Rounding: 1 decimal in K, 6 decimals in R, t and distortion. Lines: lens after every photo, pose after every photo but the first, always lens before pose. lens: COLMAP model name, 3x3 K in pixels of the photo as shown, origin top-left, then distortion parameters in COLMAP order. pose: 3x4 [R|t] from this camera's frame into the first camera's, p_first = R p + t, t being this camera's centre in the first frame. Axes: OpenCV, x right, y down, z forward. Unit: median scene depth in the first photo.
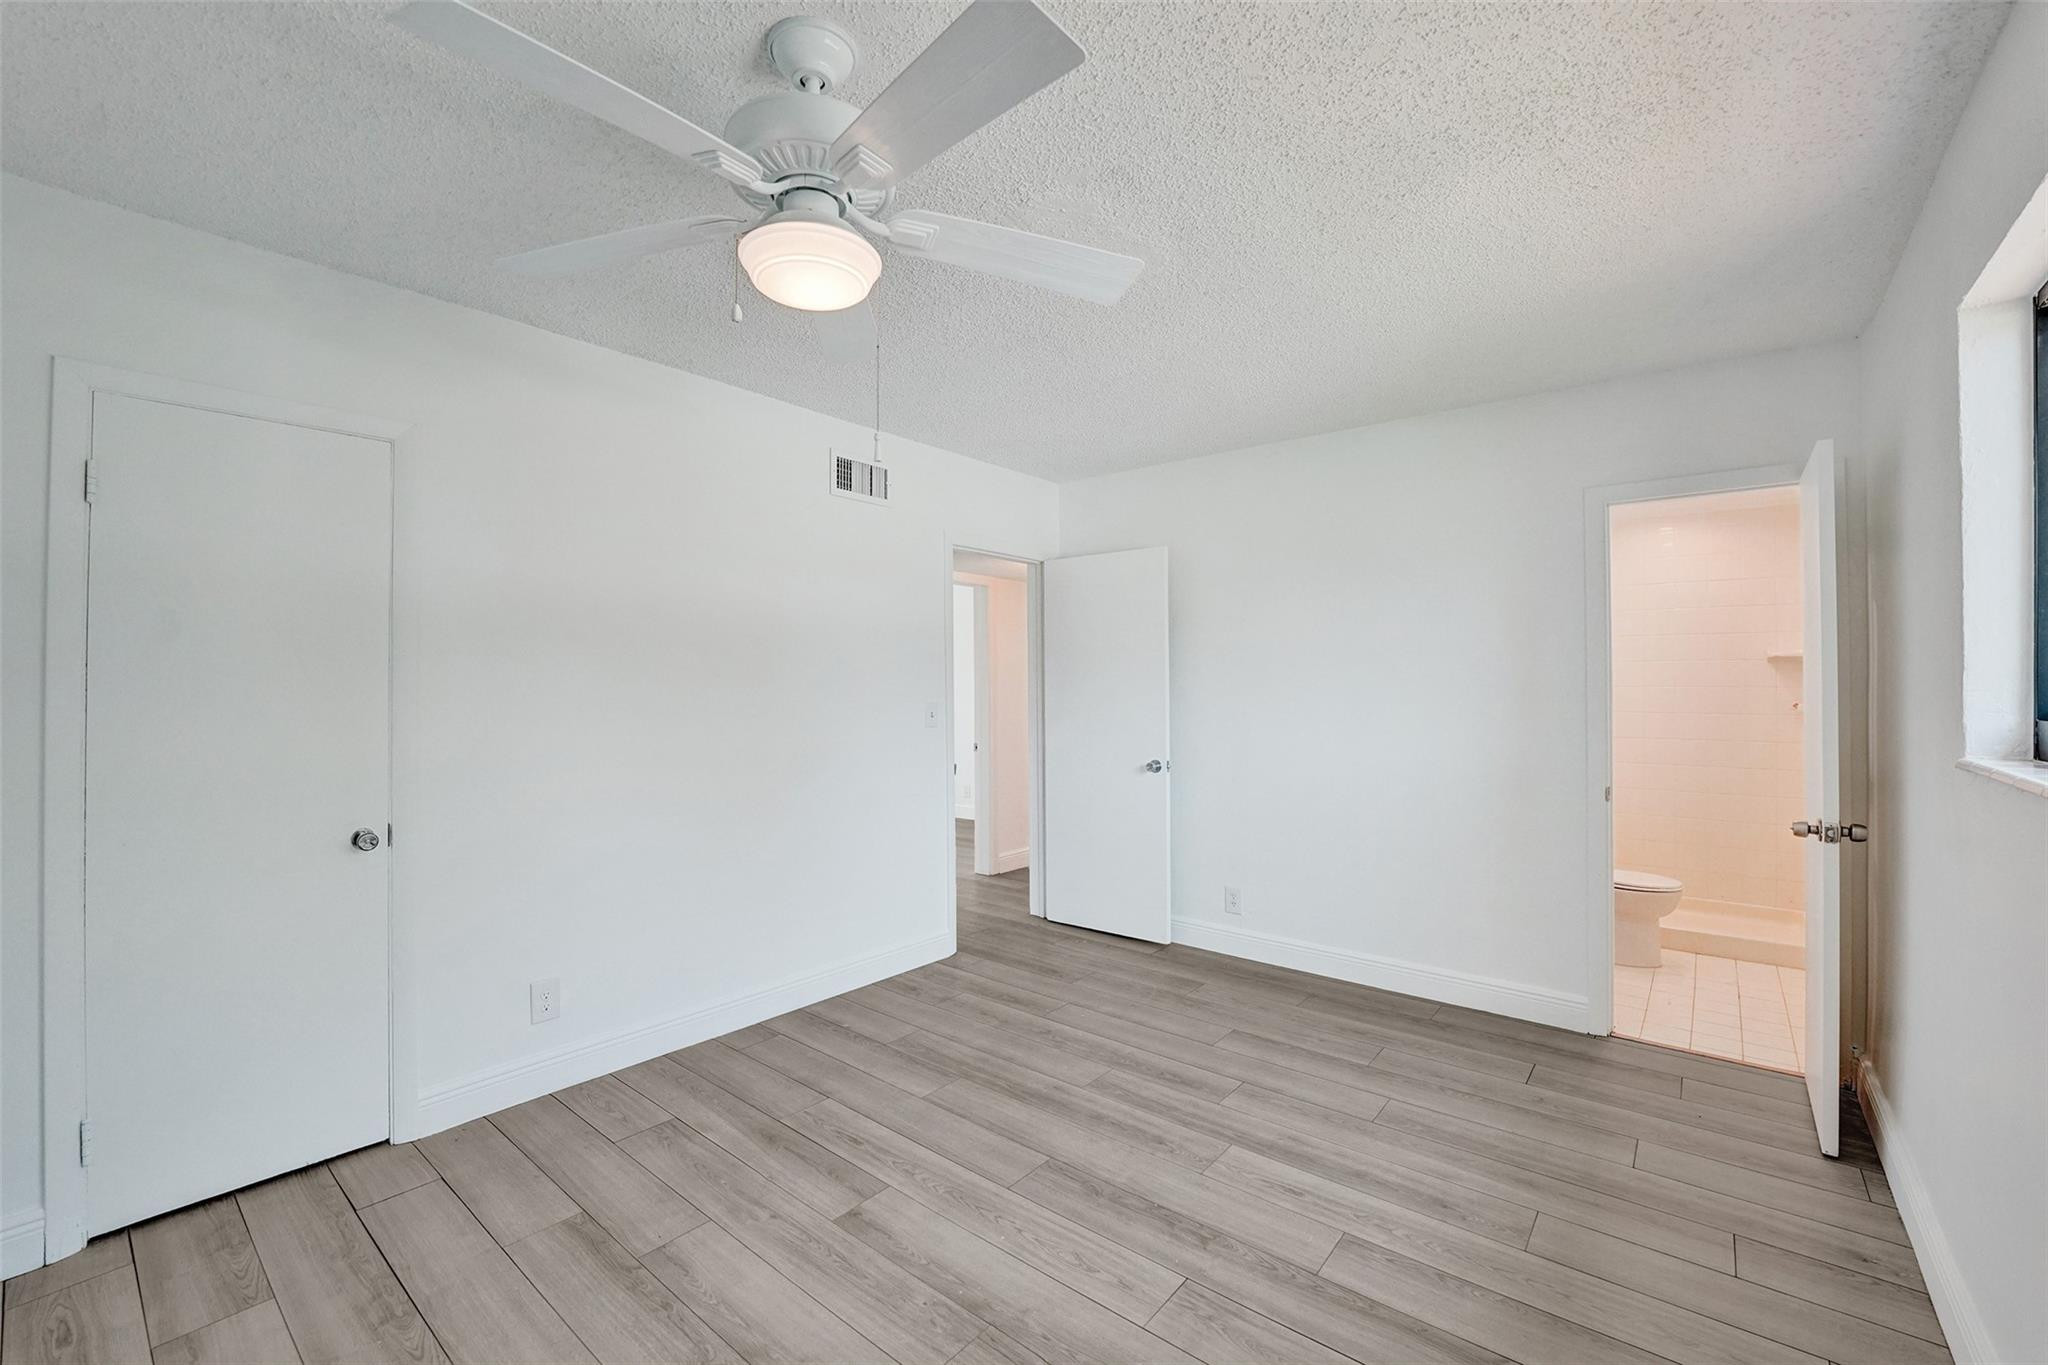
lens RADIAL K [[863.2, 0, 1020.1], [0, 863.2, 681.9], [0, 0, 1]] dist [-0.001992, -0.000538]
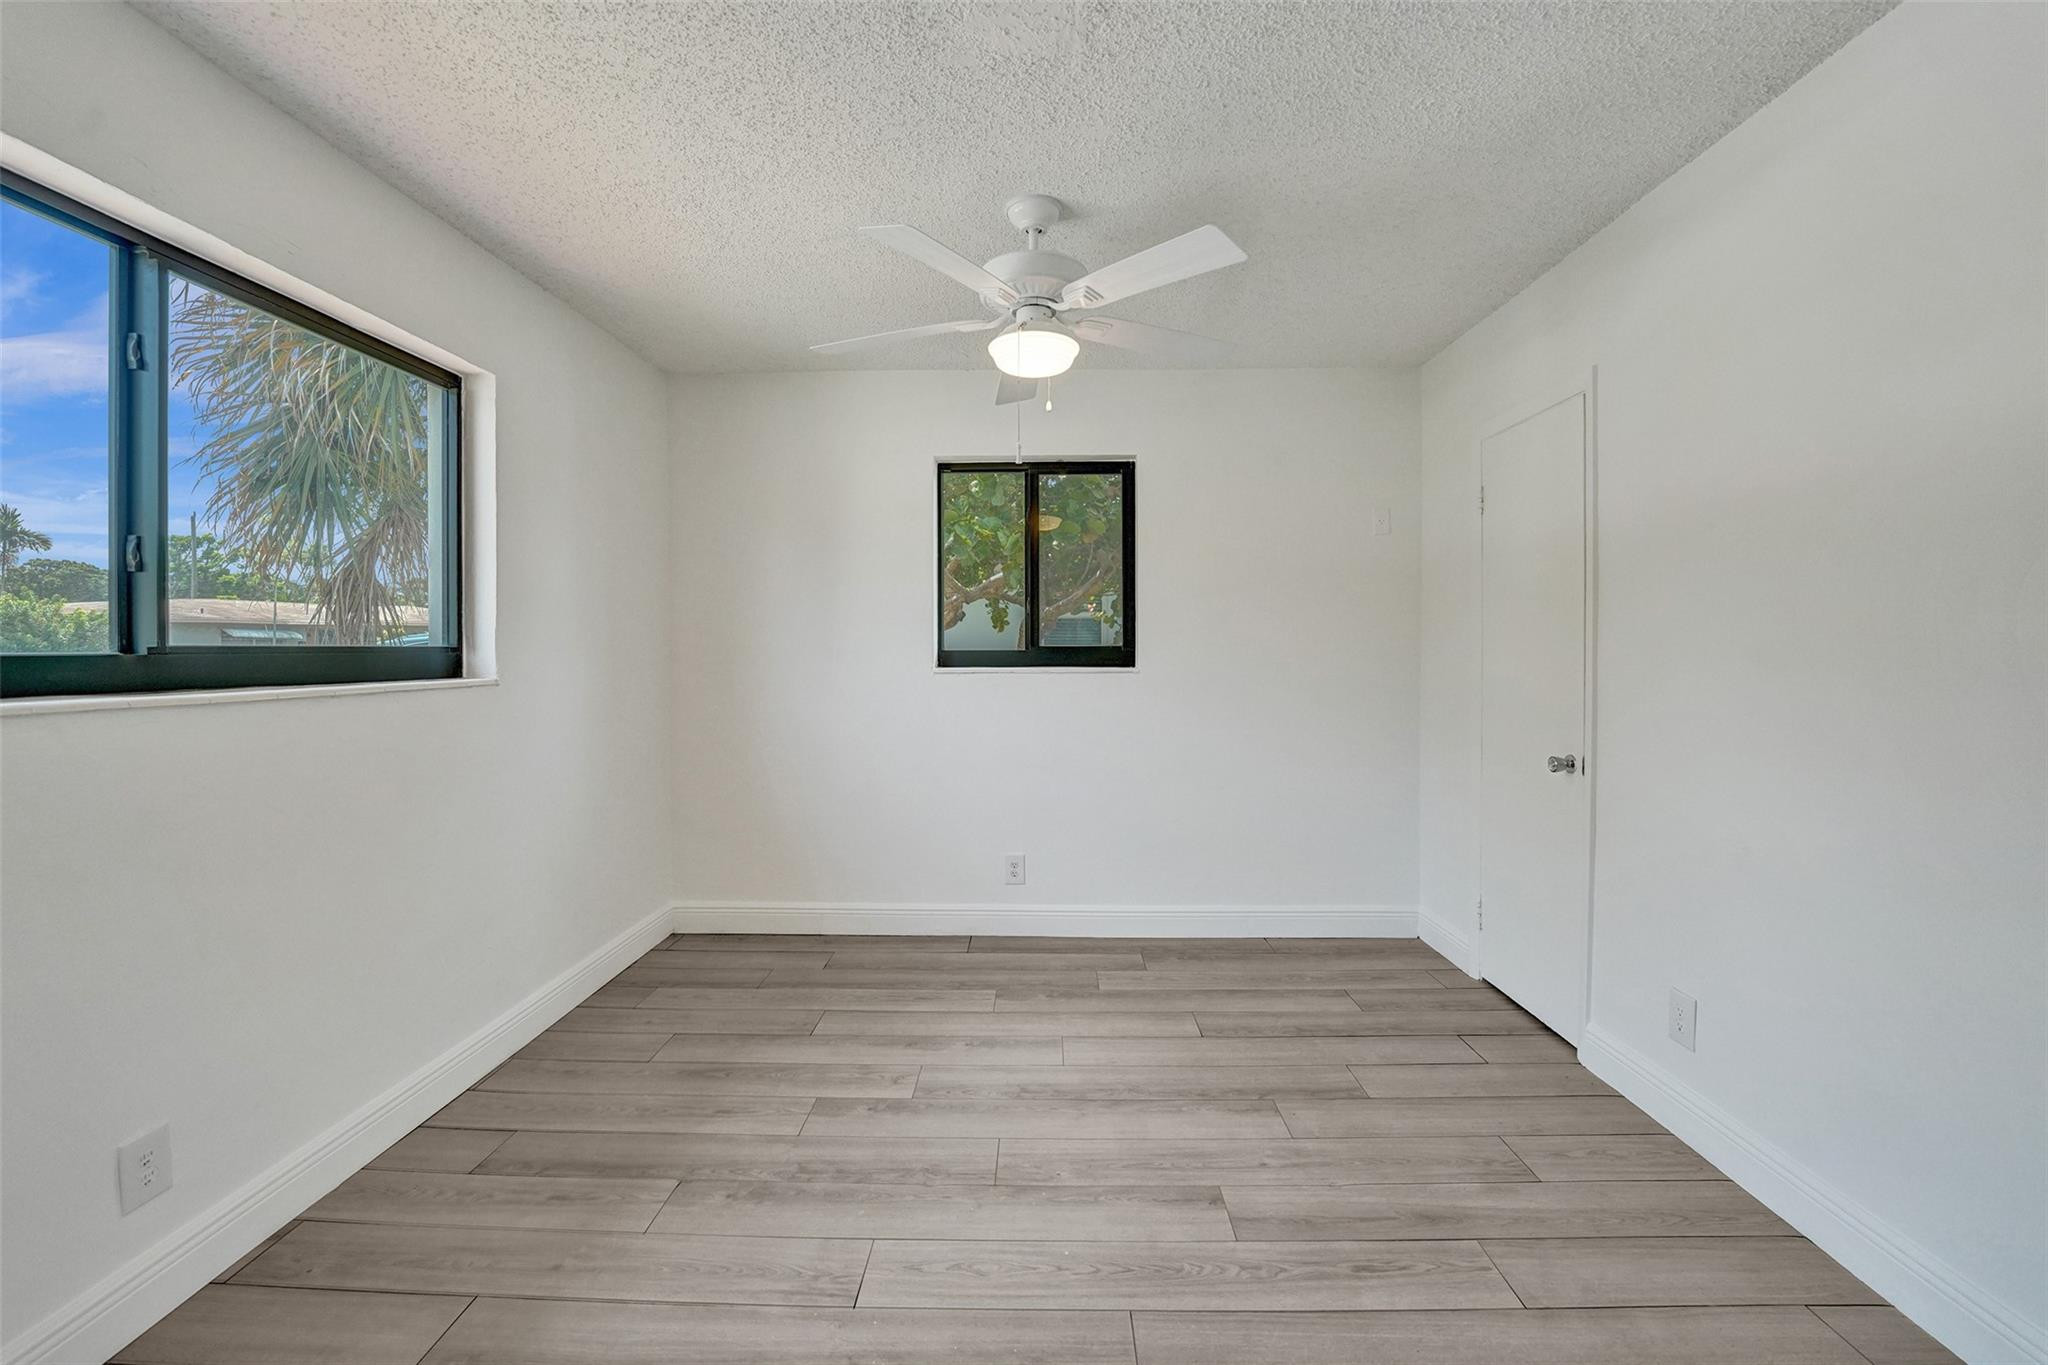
lens RADIAL K [[868.9, 0, 1022.9], [0, 868.9, 647.9], [0, 0, 1]] dist [-0.011548, -0.000577]
pose [[-0.793776, -0.000087, -0.608210, 0.537567], [0.005741, 0.999954, -0.007636, 0.041178], [0.608183, -0.009553, -0.793740, 1.650589]]
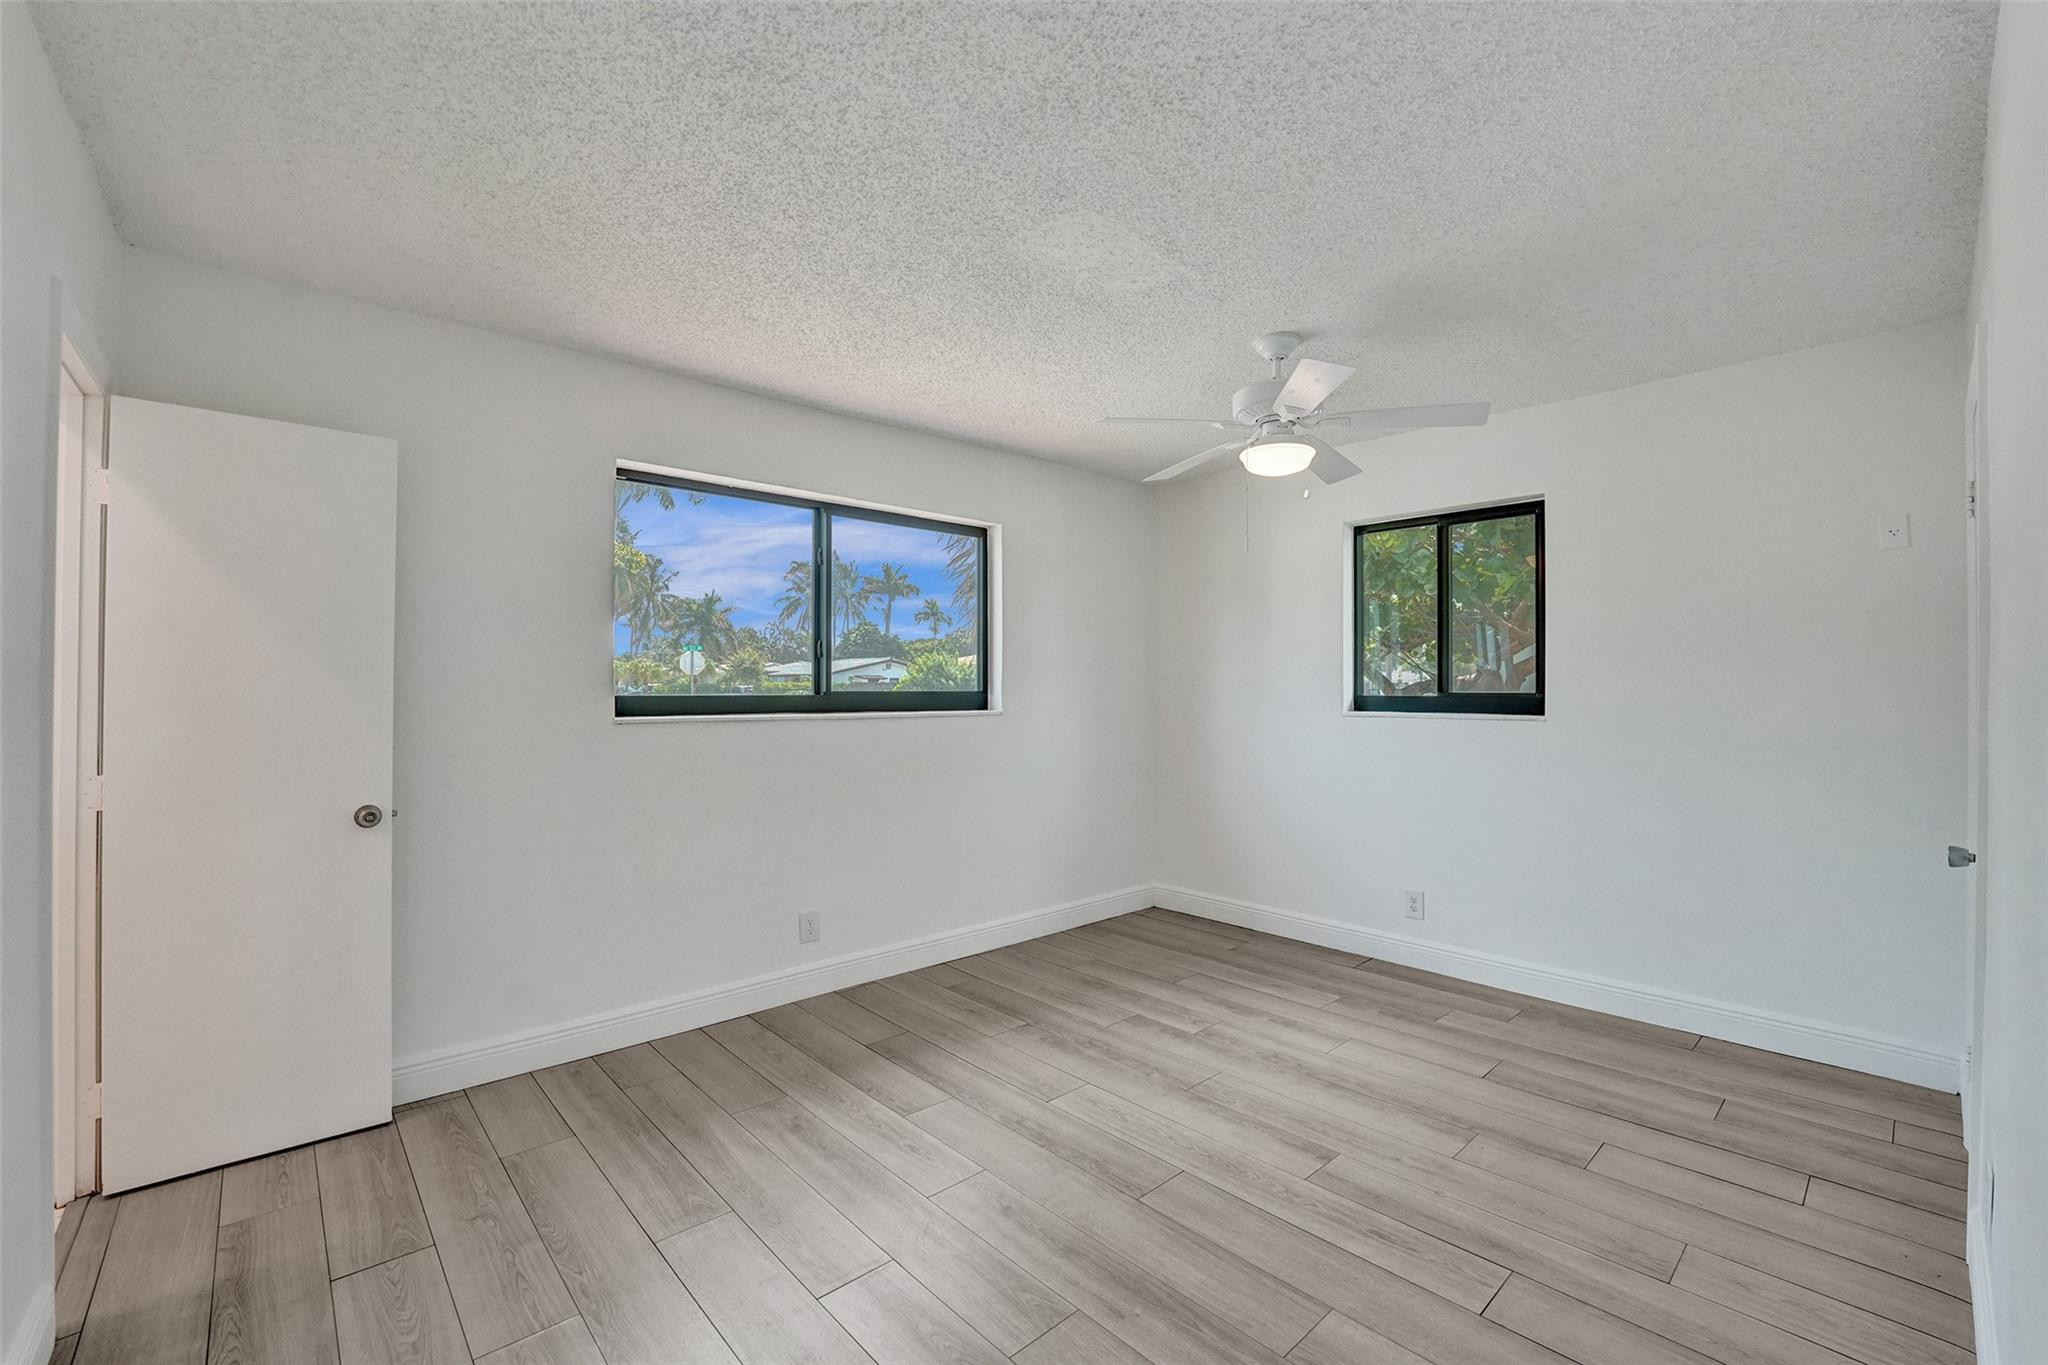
lens RADIAL K [[863.2, 0, 1020.1], [0, 863.2, 681.9], [0, 0, 1]] dist [-0.001992, -0.000538]
pose [[-0.989241, -0.002826, 0.146268, 0.031804], [-0.004930, 0.999890, -0.014023, 0.031499], [-0.146212, -0.014594, -0.989146, 2.207624]]
